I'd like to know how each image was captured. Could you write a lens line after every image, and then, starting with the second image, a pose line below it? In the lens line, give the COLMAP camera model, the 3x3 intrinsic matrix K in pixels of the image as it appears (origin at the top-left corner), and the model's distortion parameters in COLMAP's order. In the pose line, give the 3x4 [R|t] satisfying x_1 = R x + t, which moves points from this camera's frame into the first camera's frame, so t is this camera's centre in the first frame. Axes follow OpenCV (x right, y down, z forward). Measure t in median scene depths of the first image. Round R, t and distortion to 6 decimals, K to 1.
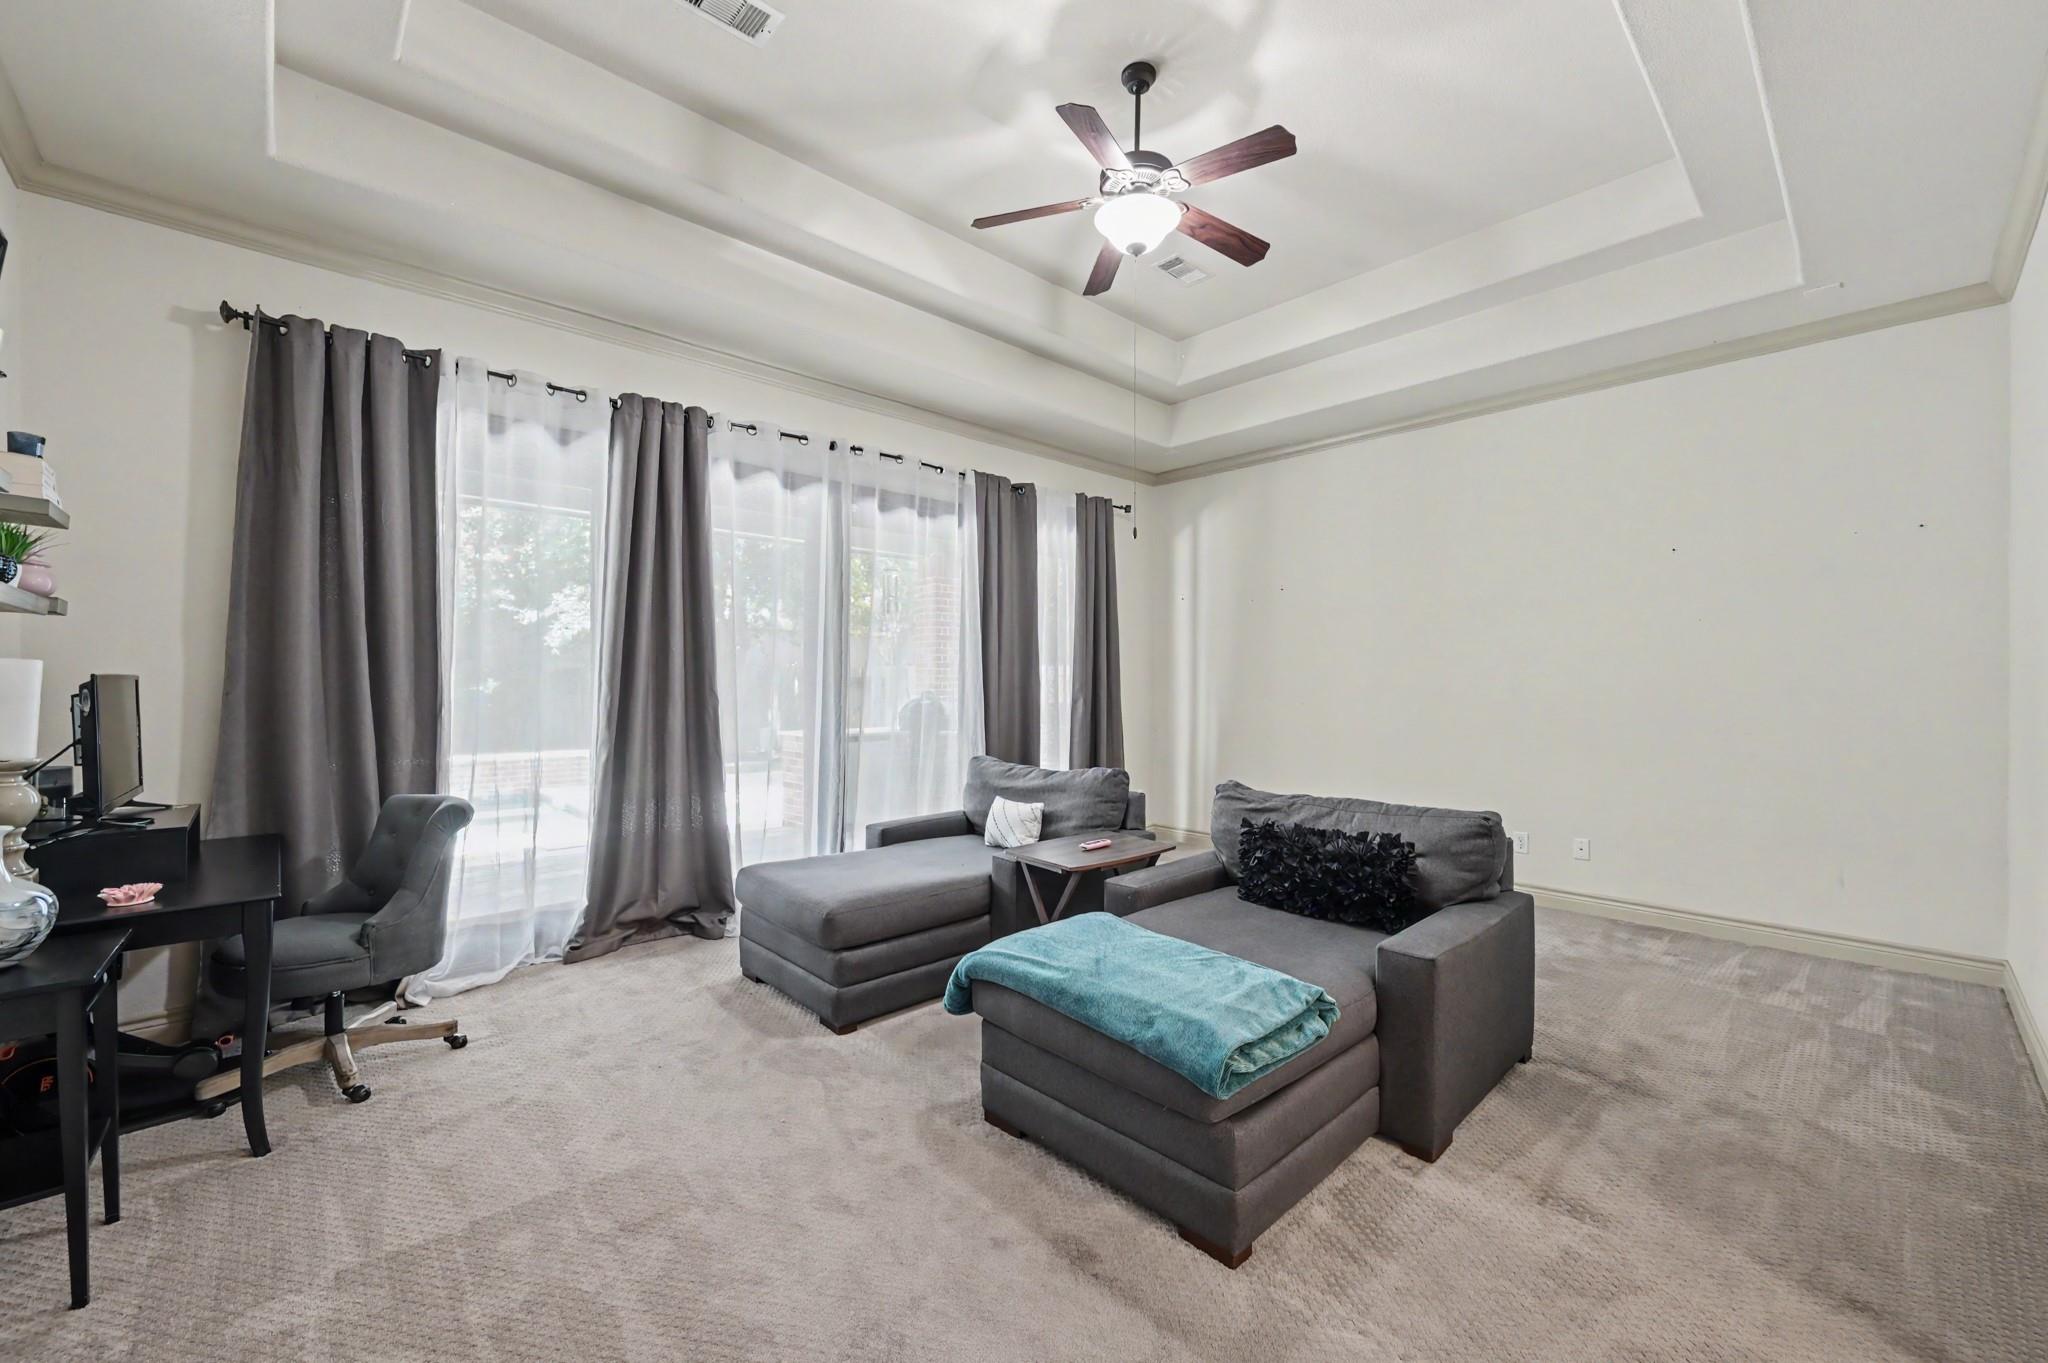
lens RADIAL K [[799.3, 0, 1024.0], [0, 799.3, 681.5], [0, 0, 1]] dist [-0.001124, -0.000120]
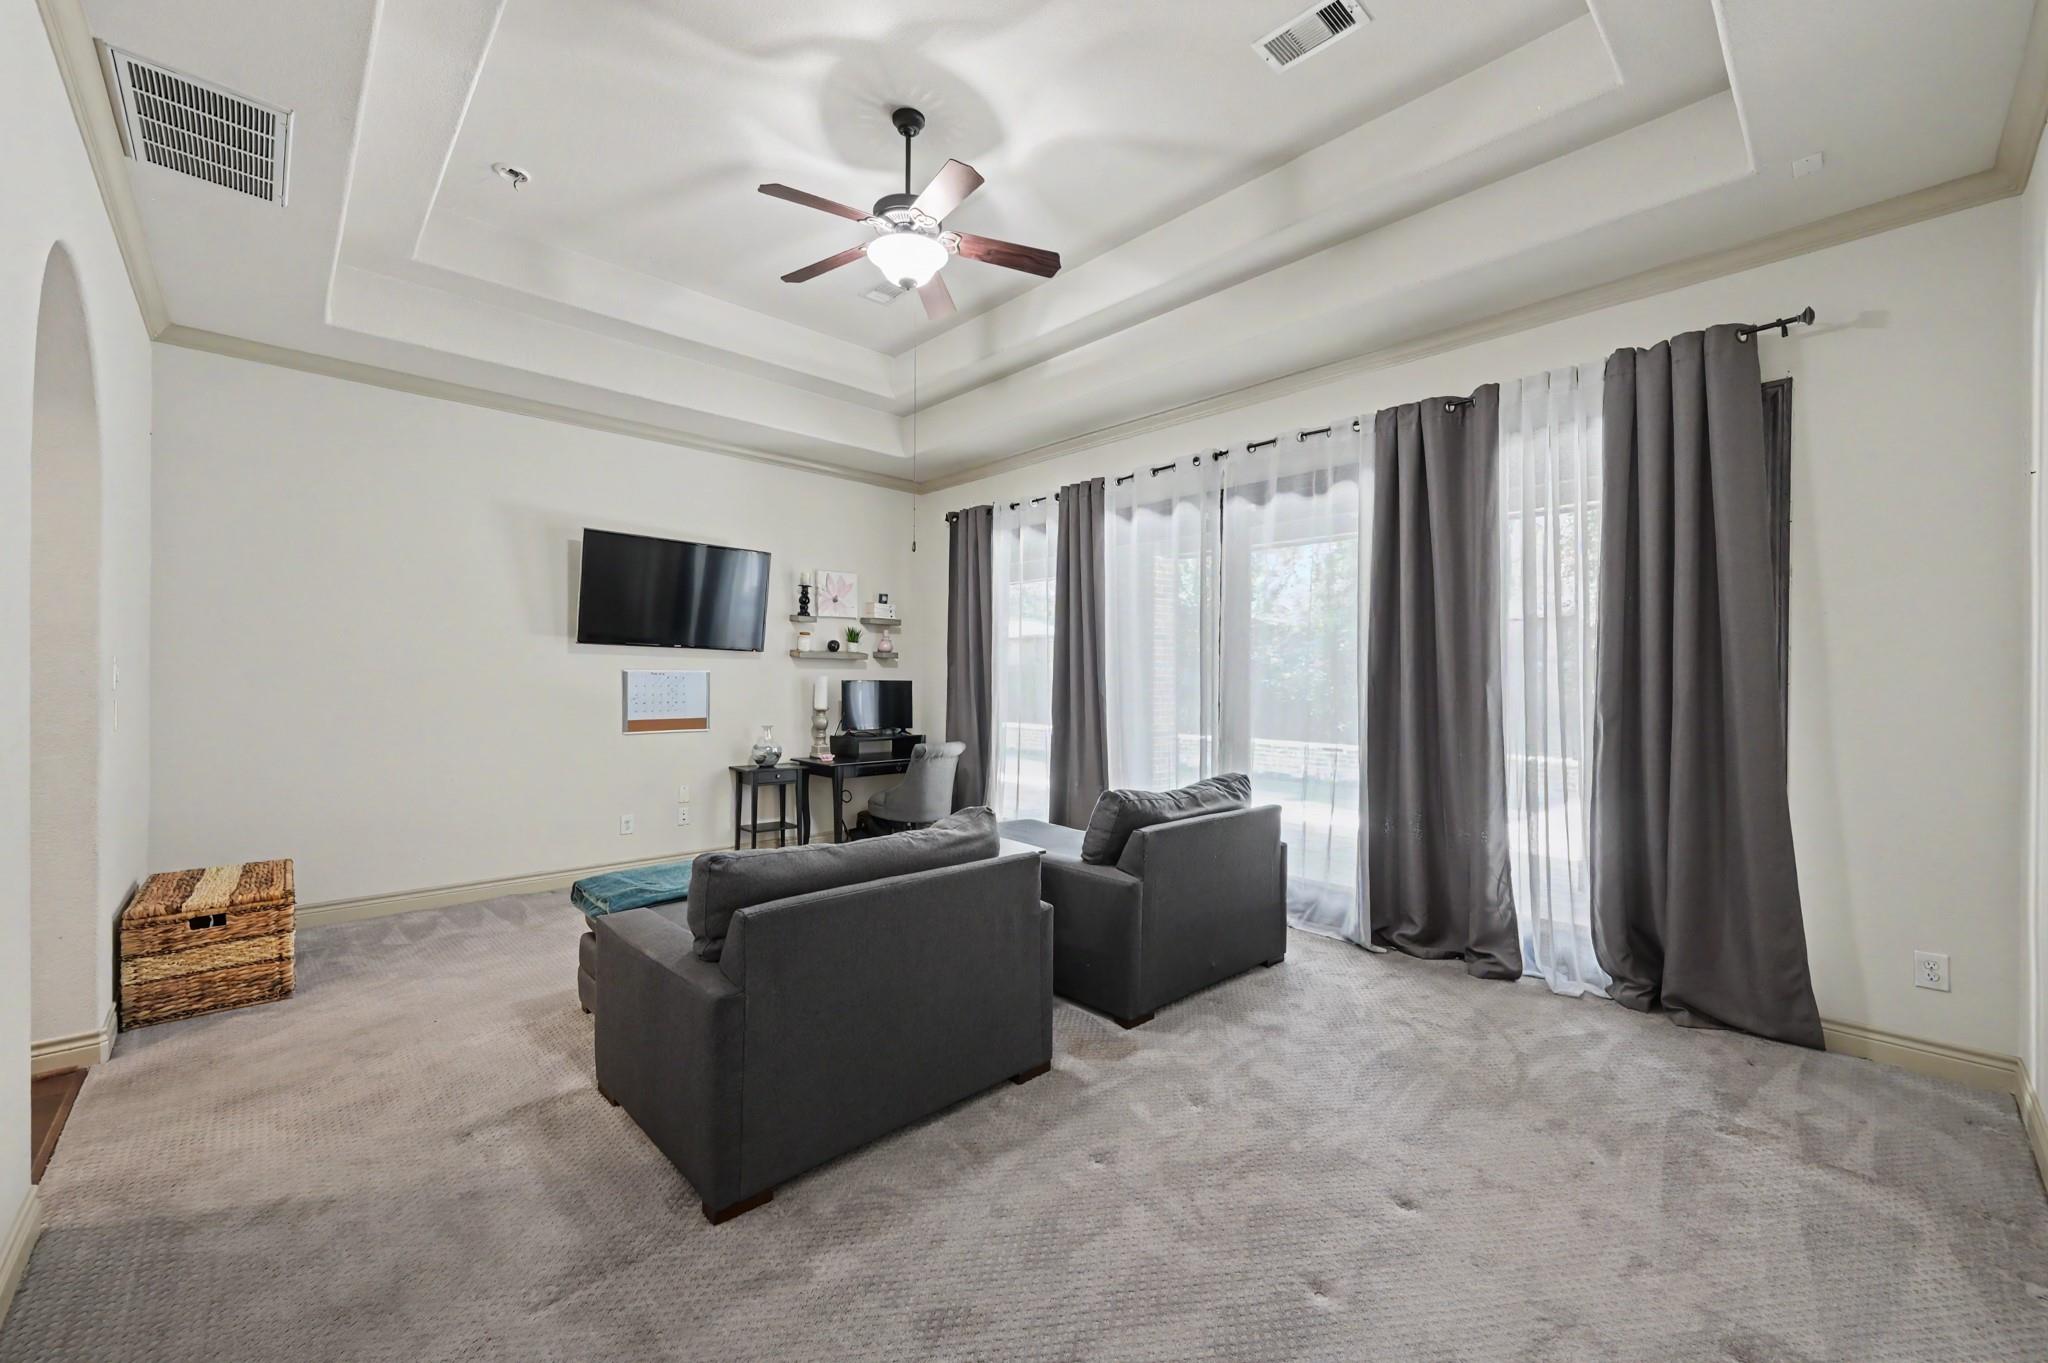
lens RADIAL K [[799.3, 0, 1024.0], [0, 799.3, 681.5], [0, 0, 1]] dist [-0.001124, -0.000120]
pose [[-0.001754, 0.007813, -0.999968, 0.805056], [-0.014879, 0.999859, 0.007838, -0.009742], [0.999888, 0.014892, -0.001637, 0.769028]]
